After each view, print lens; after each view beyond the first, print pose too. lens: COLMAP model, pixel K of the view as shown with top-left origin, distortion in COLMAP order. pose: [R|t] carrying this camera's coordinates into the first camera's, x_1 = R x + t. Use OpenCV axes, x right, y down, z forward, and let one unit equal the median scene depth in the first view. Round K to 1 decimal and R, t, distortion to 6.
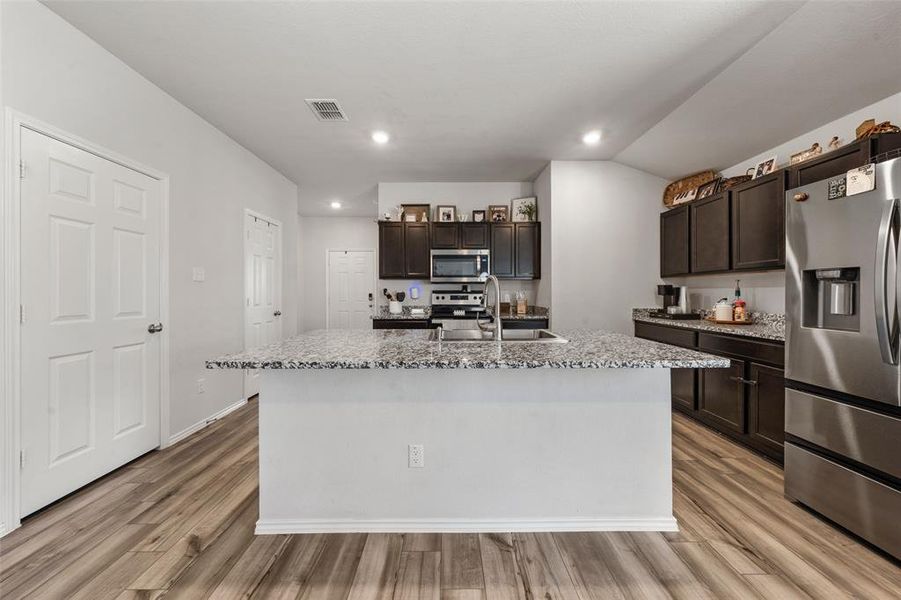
lens RADIAL K [[307.7, 0, 449.5], [0, 307.7, 295.7], [0, 0, 1]] dist [-0.000933, -0.000160]
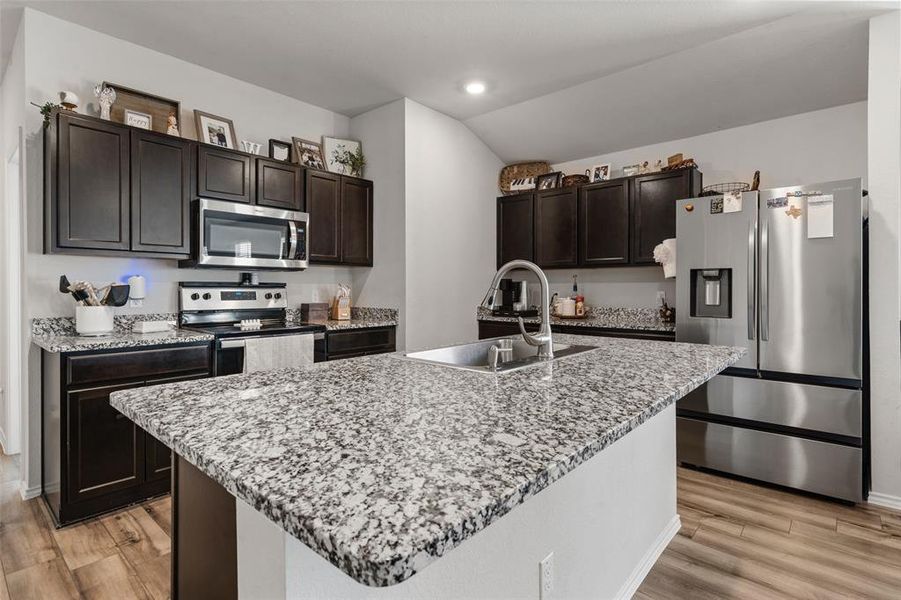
lens RADIAL K [[446.8, 0, 452.2], [0, 446.8, 291.4], [0, 0, 1]] dist [0.002620, 0.000302]
pose [[0.662543, -0.003105, 0.749018, -0.349397], [0.004125, 0.999991, 0.000497, -0.000312], [-0.749013, 0.002761, 0.662550, 0.246372]]
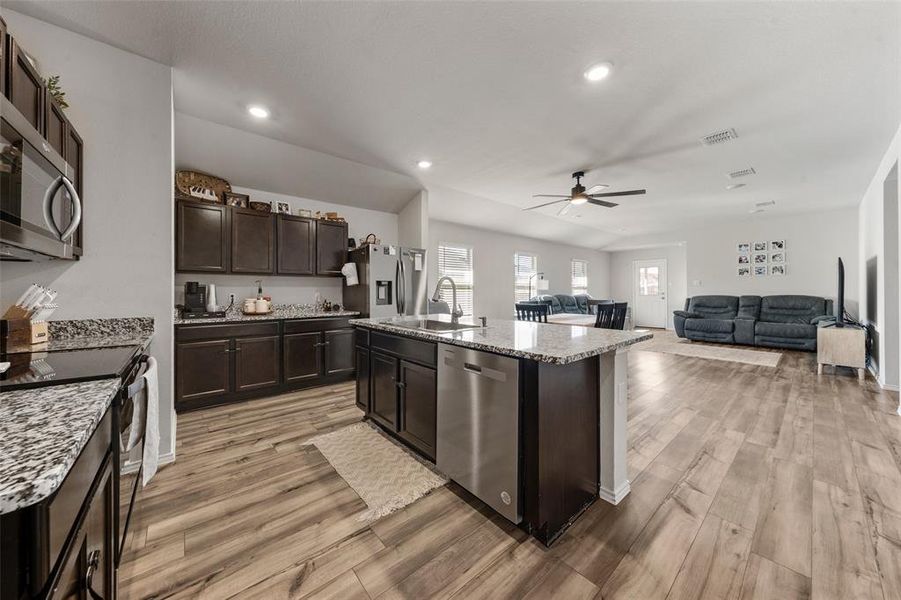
lens RADIAL K [[312.8, 0, 445.9], [0, 312.8, 291.0], [0, 0, 1]] dist [-0.001164, -0.000103]
pose [[-0.640645, 0.000559, 0.767837, -0.458206], [0.007330, 0.999959, 0.005388, -0.007462], [-0.767803, 0.009080, -0.640622, 0.961862]]
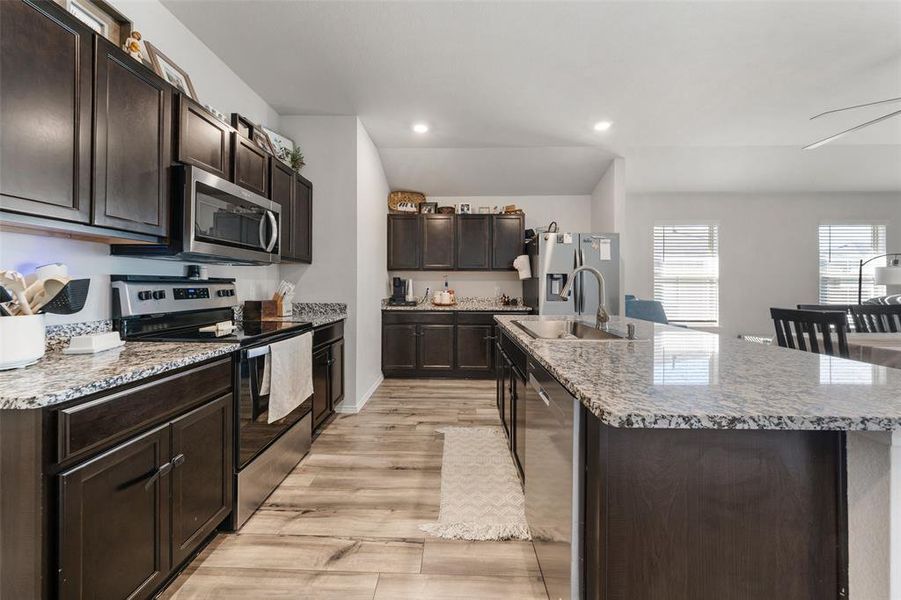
lens RADIAL K [[317.0, 0, 449.0], [0, 317.0, 284.7], [0, 0, 1]] dist [-0.001220, -0.000129]
pose [[0.029906, 0.002016, 0.999551, -0.460548], [0.003753, 0.999991, -0.002129, -0.004397], [-0.999546, 0.003815, 0.029898, 0.726746]]
